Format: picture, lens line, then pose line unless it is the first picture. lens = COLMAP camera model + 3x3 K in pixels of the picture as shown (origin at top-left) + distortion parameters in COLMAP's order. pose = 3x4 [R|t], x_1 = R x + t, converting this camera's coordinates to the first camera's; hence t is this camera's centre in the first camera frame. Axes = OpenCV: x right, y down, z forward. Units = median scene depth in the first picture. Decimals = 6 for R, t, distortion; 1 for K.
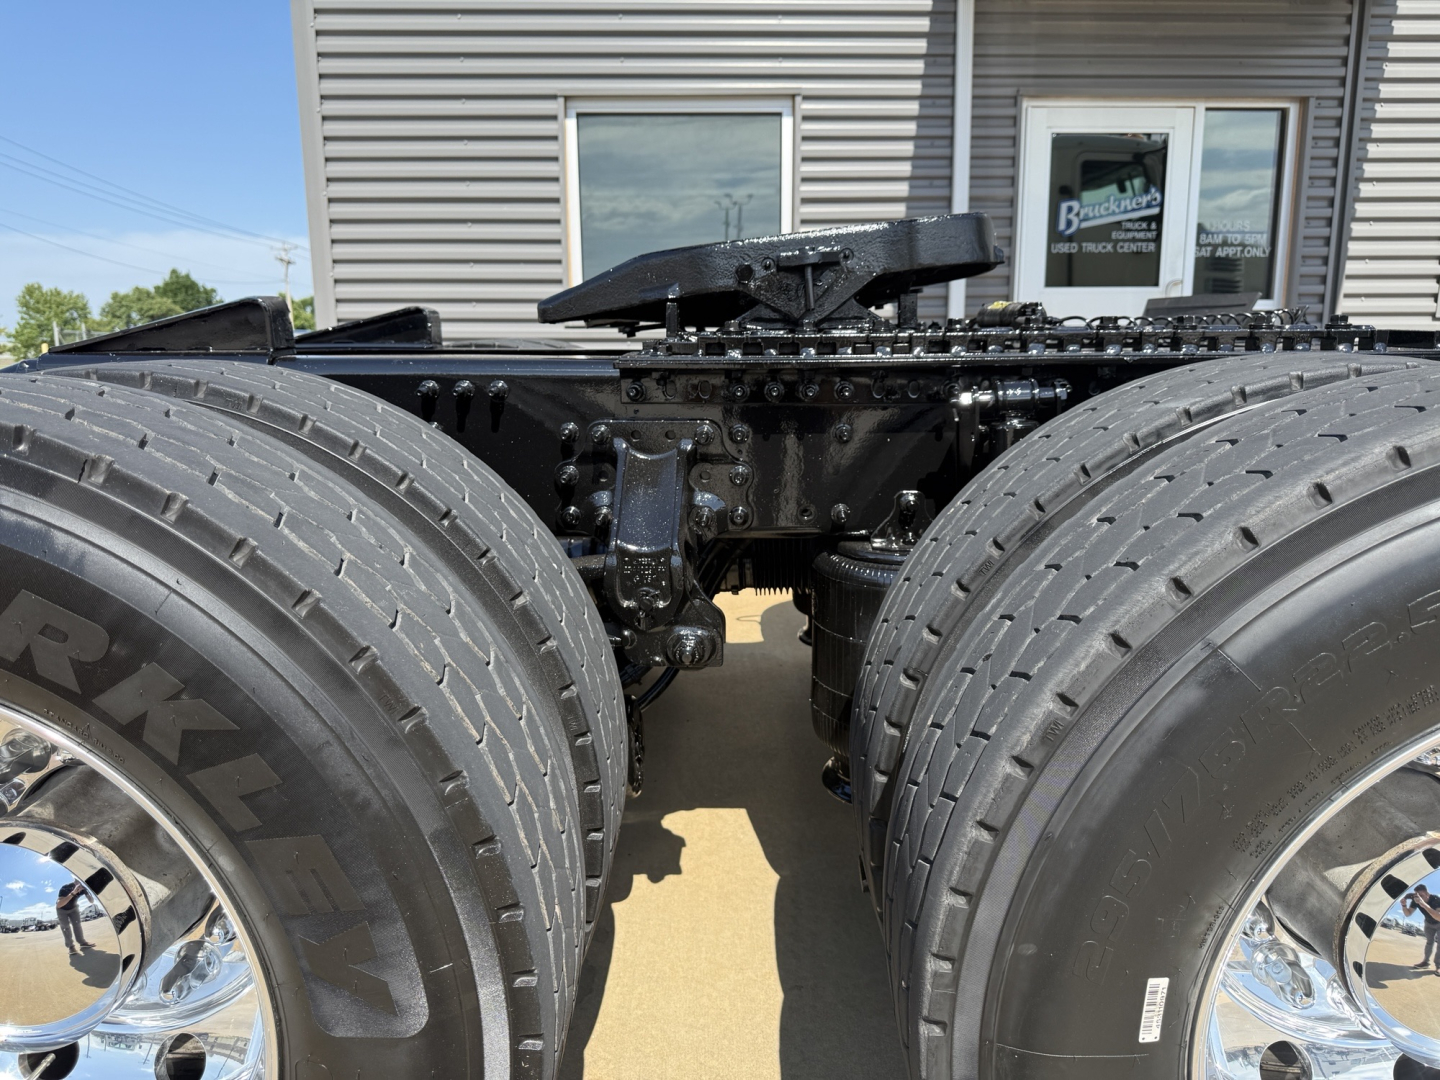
lens RADIAL K [[997.2, 0, 731.7], [0, 997.2, 542.0], [0, 0, 1]] dist [0.040979, -0.057446]
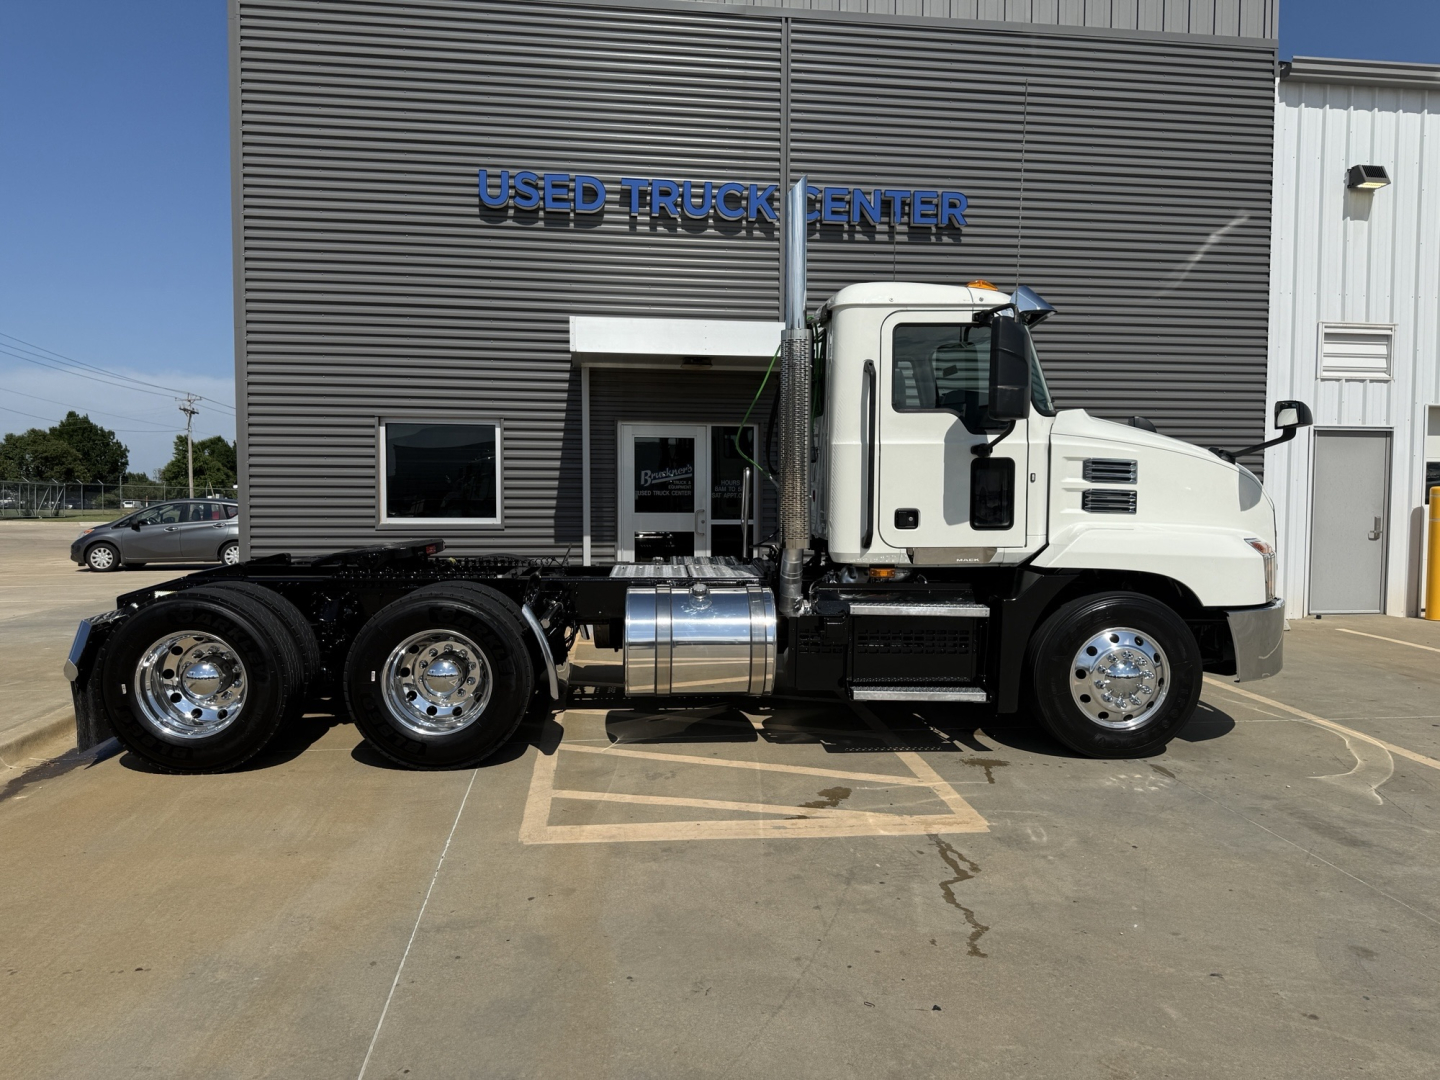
lens RADIAL K [[997.2, 0, 755.4], [0, 997.2, 554.5], [0, 0, 1]] dist [0.040979, -0.057446]
pose [[0.993878, 0.006315, 0.110299, 0.334842], [0.007647, 0.992038, -0.125707, 0.073478], [-0.110215, 0.125781, 0.985917, -0.937120]]
